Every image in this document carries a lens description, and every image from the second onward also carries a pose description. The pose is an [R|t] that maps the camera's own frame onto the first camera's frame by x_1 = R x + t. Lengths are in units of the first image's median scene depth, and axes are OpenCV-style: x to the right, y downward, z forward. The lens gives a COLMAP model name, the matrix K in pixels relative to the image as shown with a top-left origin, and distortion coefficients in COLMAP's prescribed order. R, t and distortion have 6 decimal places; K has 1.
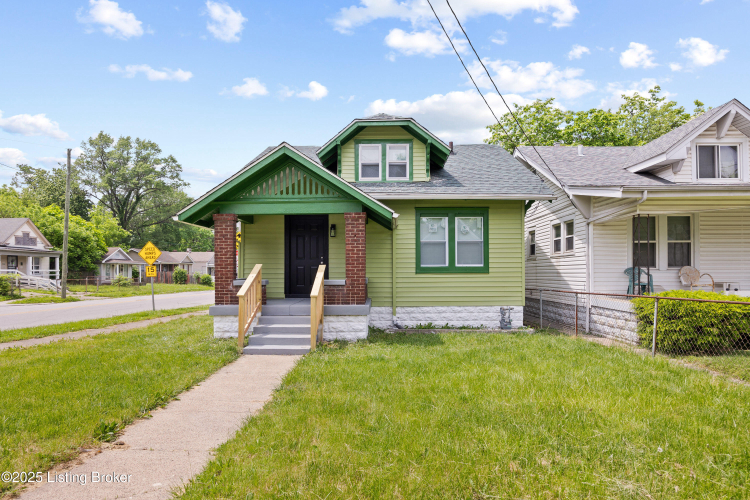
lens RADIAL K [[419.2, 0, 375.2], [0, 419.2, 252.4], [0, 0, 1]] dist [-0.001371, -0.000331]
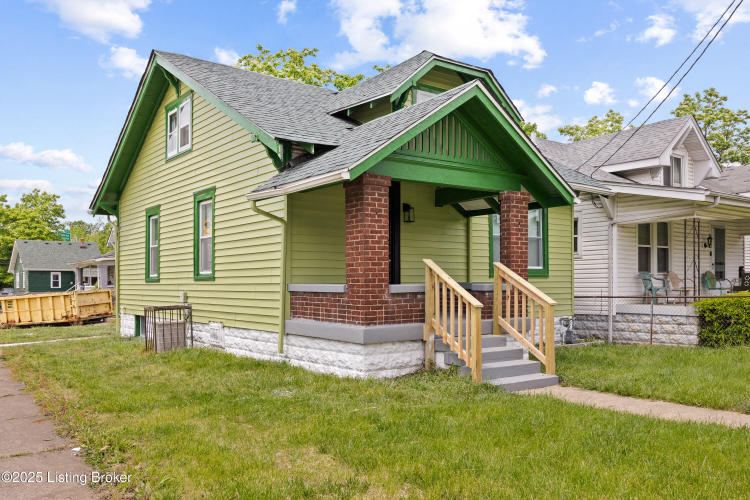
lens RADIAL K [[644.0, 0, 375.3], [0, 644.0, 253.6], [0, 0, 1]] dist [0.012661, 0.004943]
pose [[0.774933, 0.027157, 0.631460, -0.794269], [-0.023892, 0.999621, -0.013670, 0.028199], [-0.631592, -0.004494, 0.775288, 0.232331]]
